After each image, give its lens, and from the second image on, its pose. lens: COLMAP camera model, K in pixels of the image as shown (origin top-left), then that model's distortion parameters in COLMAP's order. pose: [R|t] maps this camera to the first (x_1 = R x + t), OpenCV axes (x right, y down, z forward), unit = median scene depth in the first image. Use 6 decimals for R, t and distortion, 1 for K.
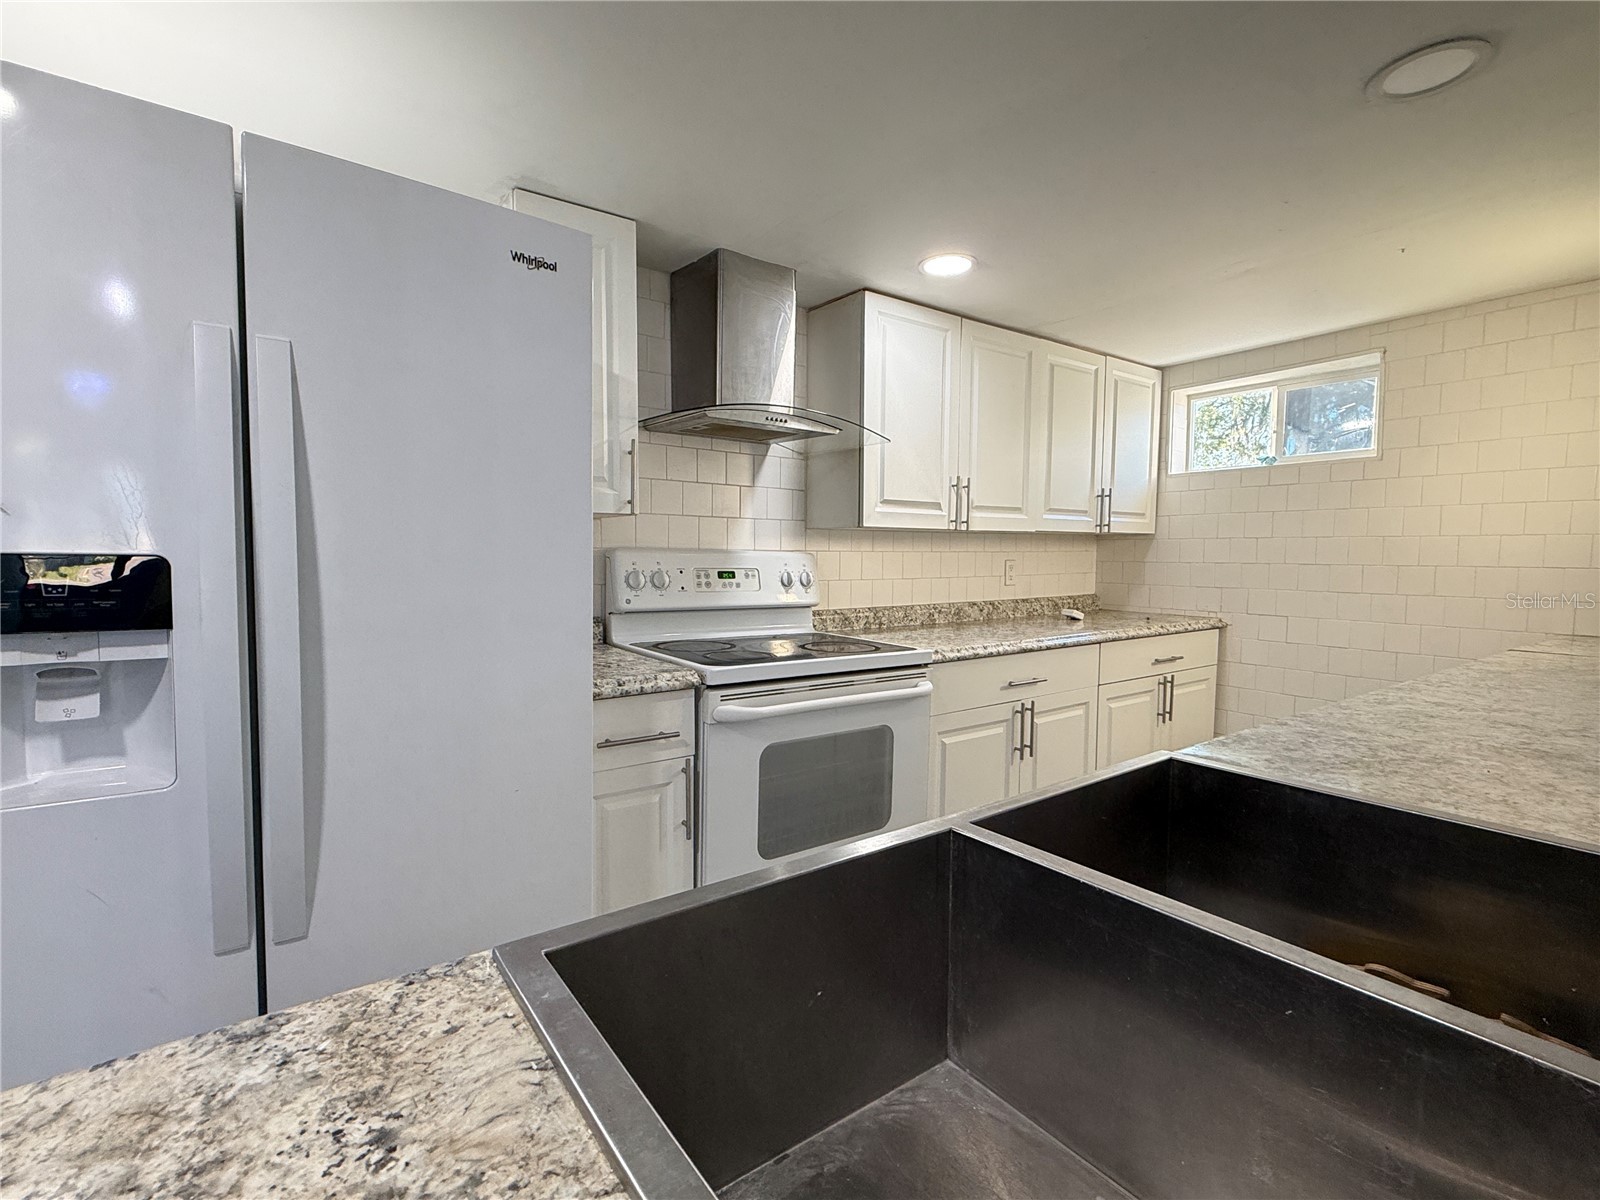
lens RADIAL K [[744.1, 0, 801.9], [0, 744.1, 587.8], [0, 0, 1]] dist [-0.000895, 0.000126]
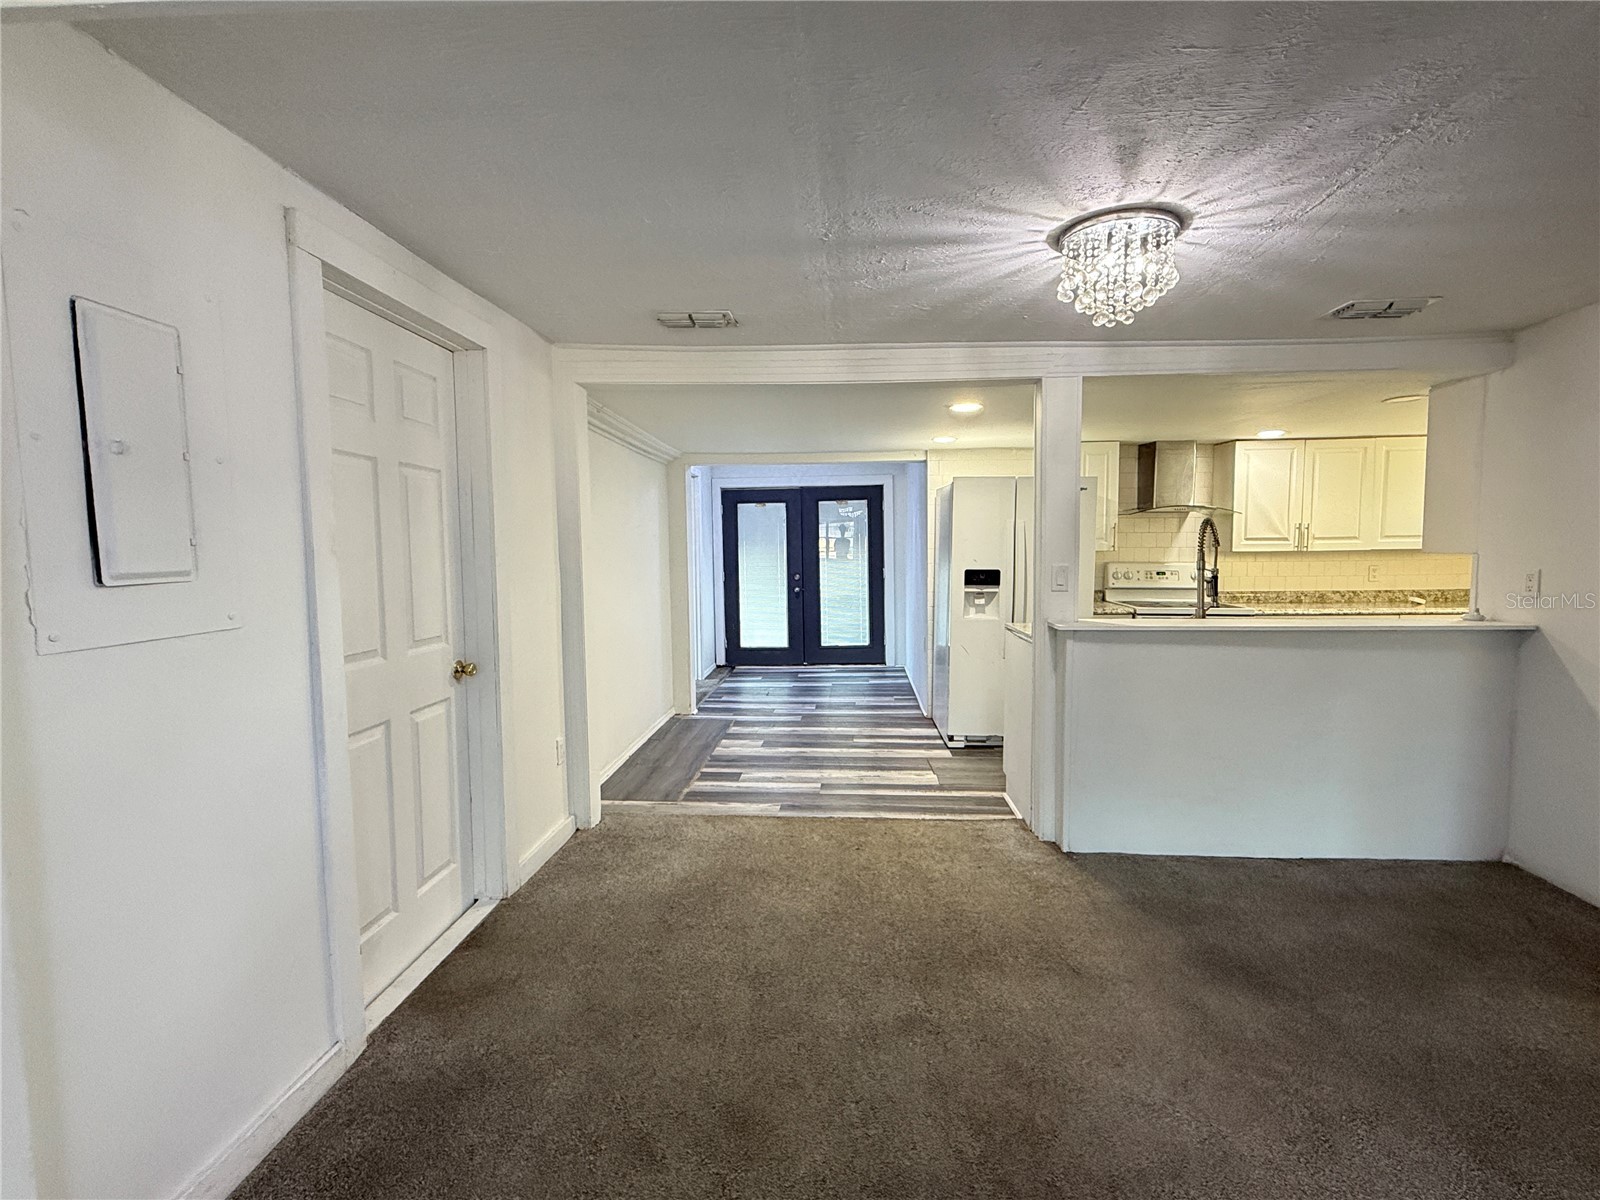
lens RADIAL K [[737.8, 0, 802.0], [0, 737.8, 602.4], [0, 0, 1]] dist [-0.000254, 0.000831]
pose [[0.769337, 0.036371, -0.637807, 0.492493], [-0.016142, 0.999166, 0.037506, 0.003368], [0.638639, -0.018559, 0.769283, -1.421634]]
